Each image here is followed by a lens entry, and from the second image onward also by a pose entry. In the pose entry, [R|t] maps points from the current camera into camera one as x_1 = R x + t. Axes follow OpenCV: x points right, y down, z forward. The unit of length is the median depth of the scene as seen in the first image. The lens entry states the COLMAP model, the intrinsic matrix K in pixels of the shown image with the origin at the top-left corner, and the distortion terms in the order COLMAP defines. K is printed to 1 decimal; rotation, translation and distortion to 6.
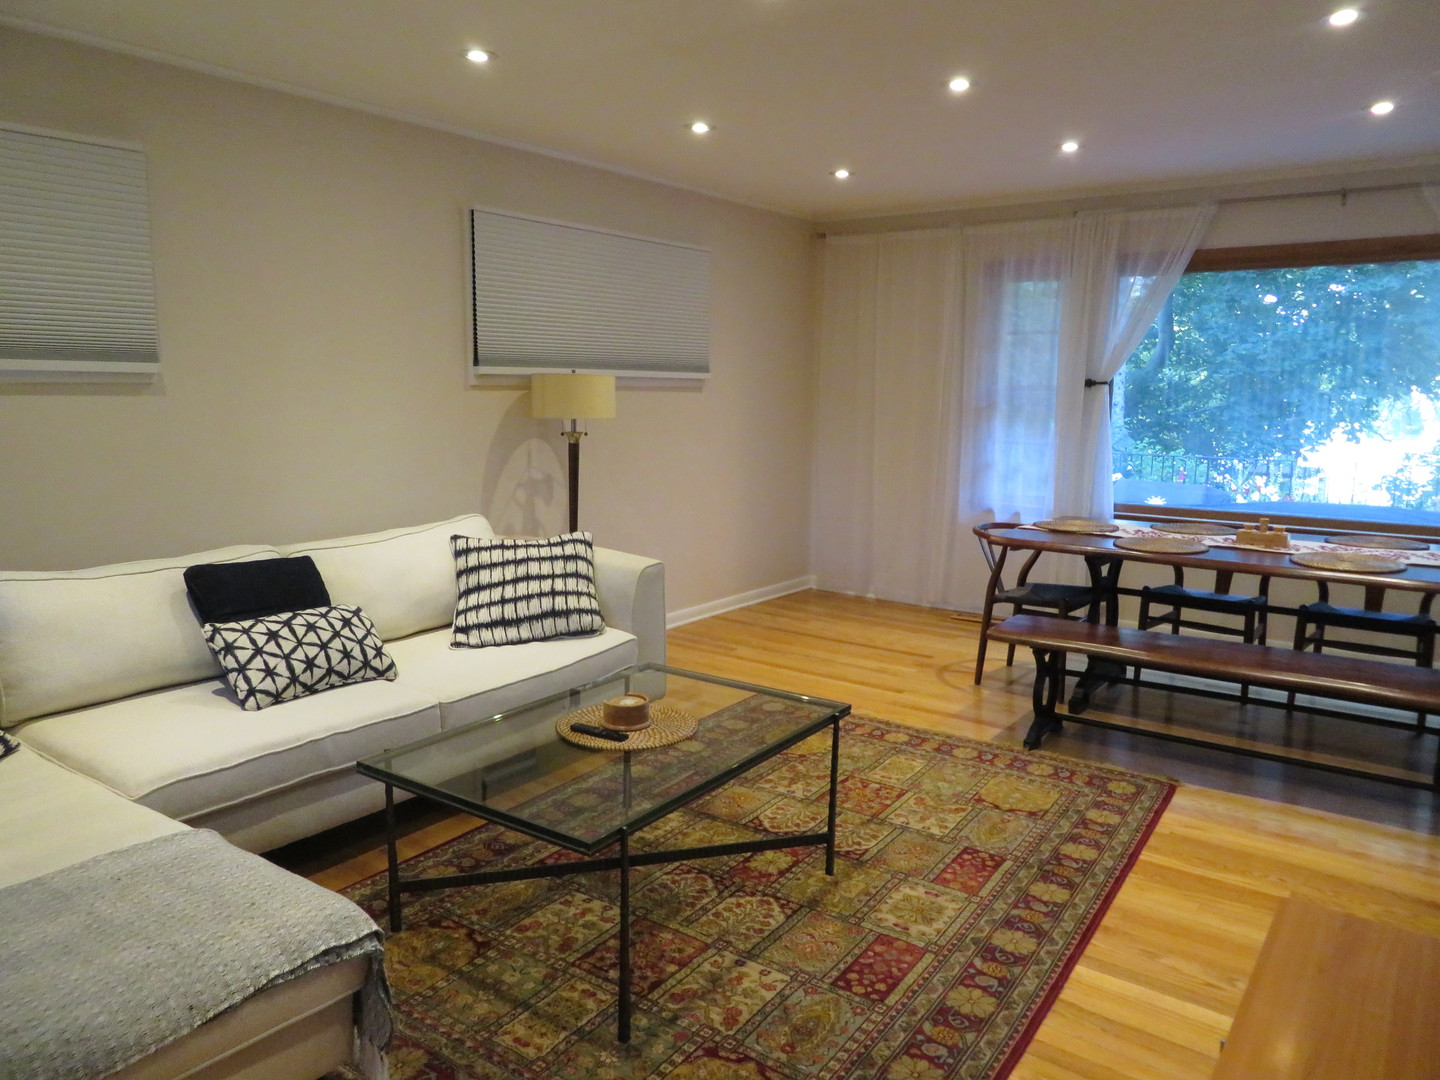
lens RADIAL K [[1023.4, 0, 723.8], [0, 1023.4, 544.9], [0, 0, 1]] dist [-0.008876, -0.000739]
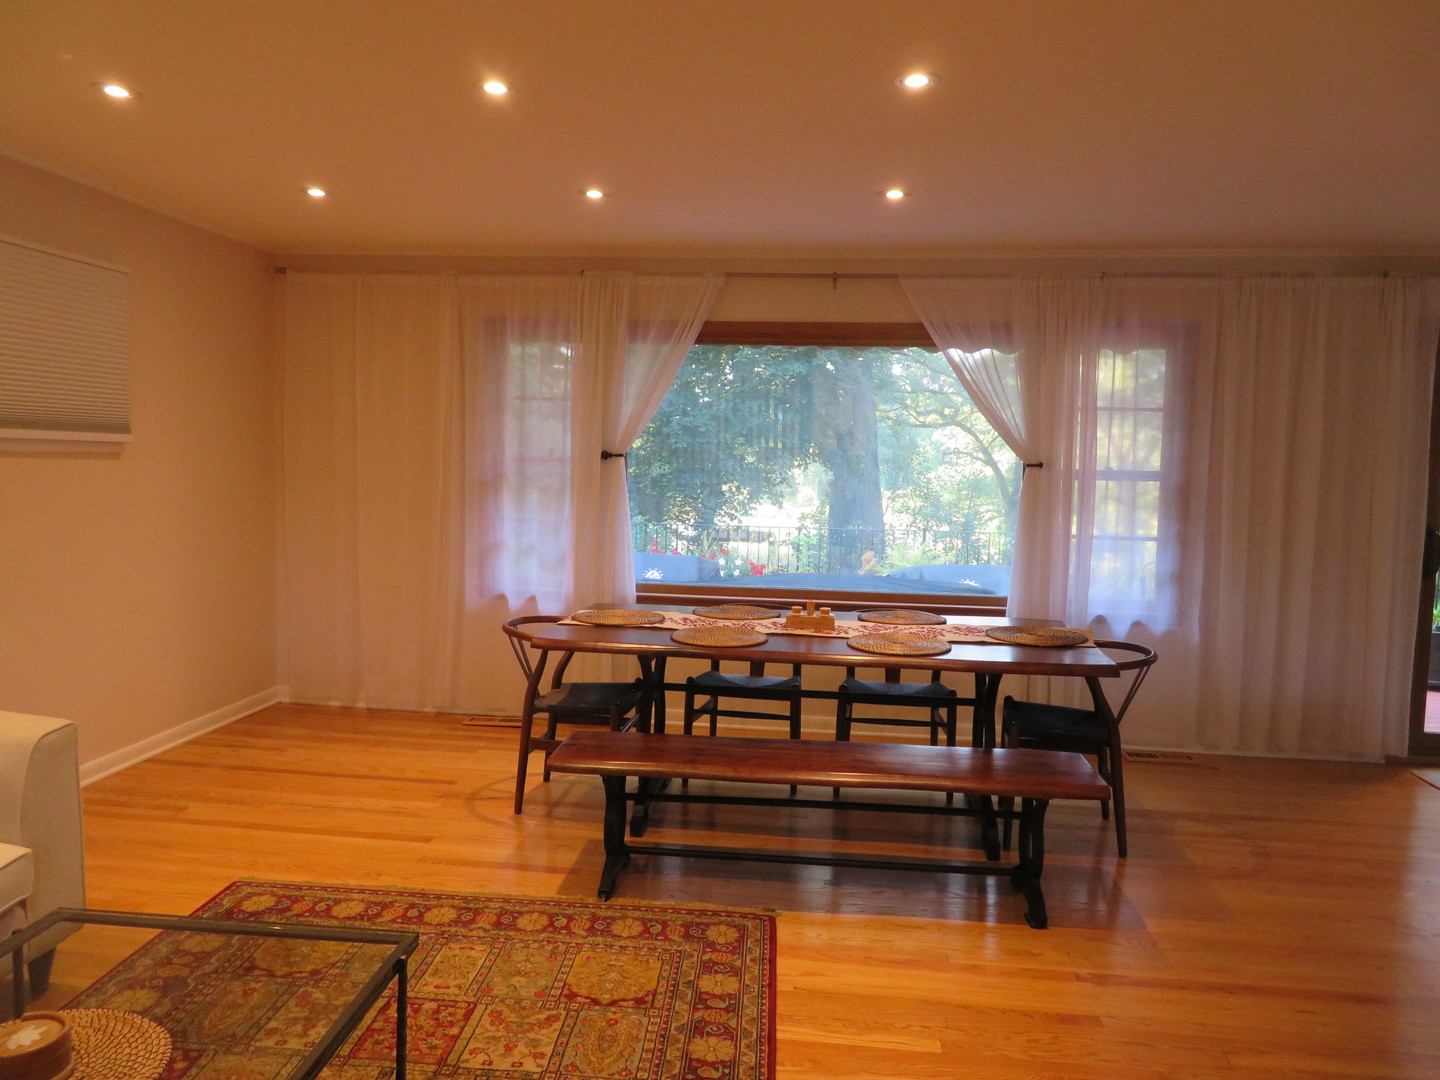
lens RADIAL K [[1023.4, 0, 719.4], [0, 1023.4, 543.7], [0, 0, 1]] dist [-0.008876, -0.000739]
pose [[0.865319, -0.028127, 0.500431, -0.019082], [0.059471, 0.997133, -0.046790, -0.031098], [-0.497680, 0.070249, 0.864511, 0.165438]]
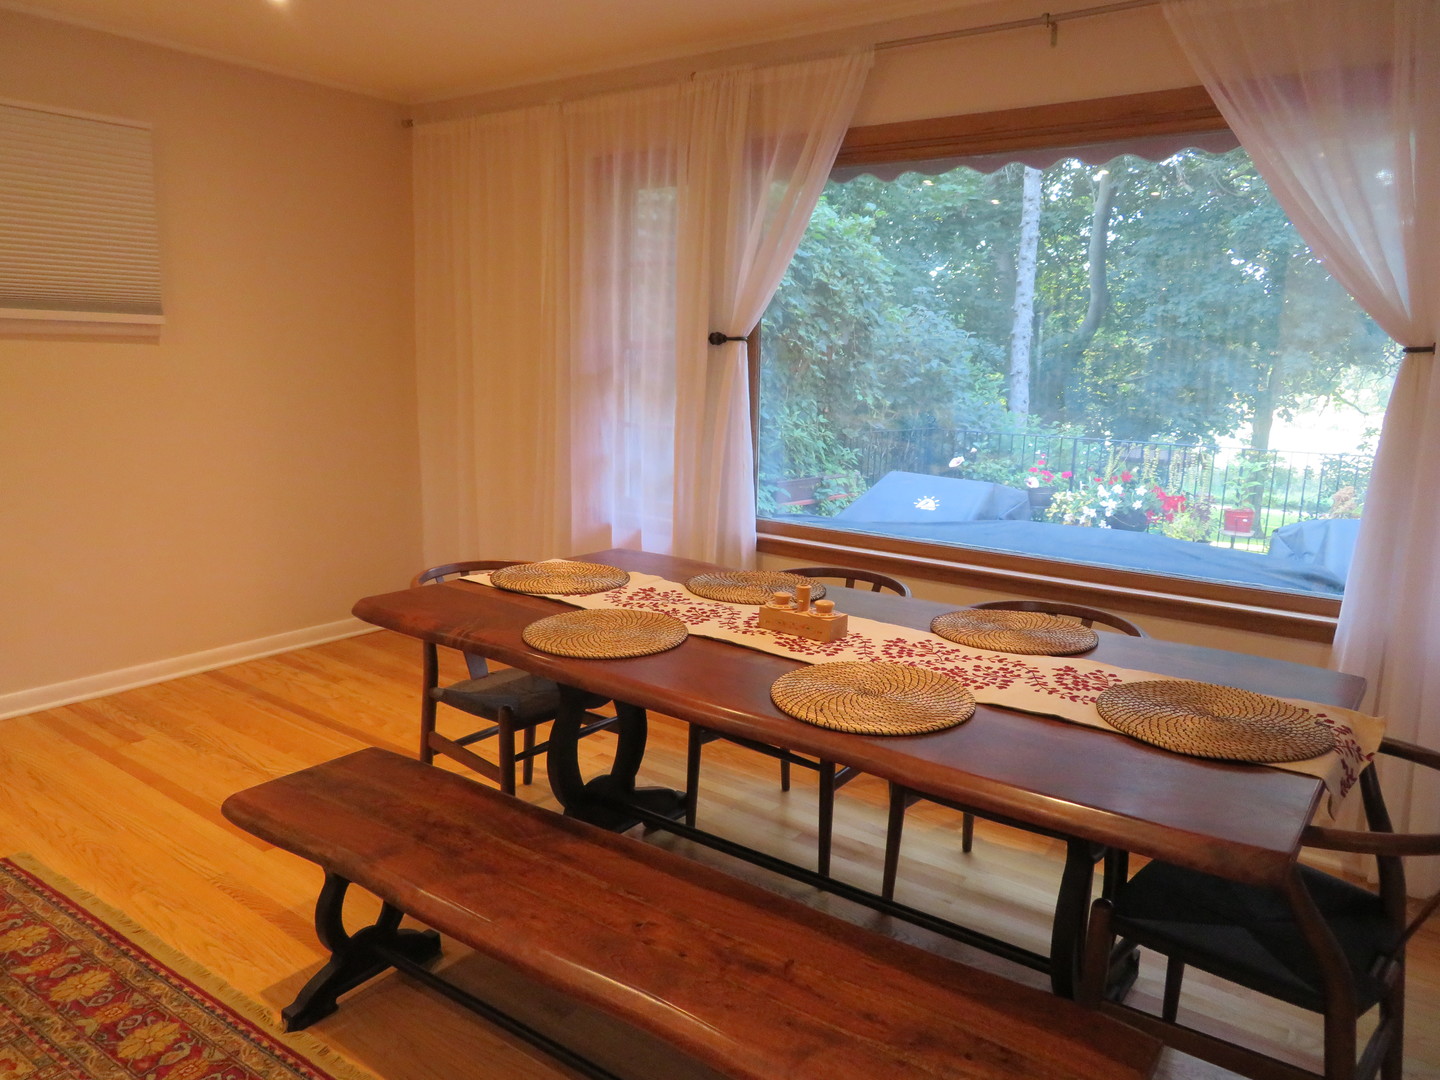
lens RADIAL K [[1023.4, 0, 721.2], [0, 1023.4, 539.6], [0, 0, 1]] dist [-0.008876, -0.000739]
pose [[0.999876, 0.014801, 0.005364, 0.382450], [-0.014962, 0.999397, 0.031343, -0.052621], [-0.004897, -0.031420, 0.999494, 0.359389]]
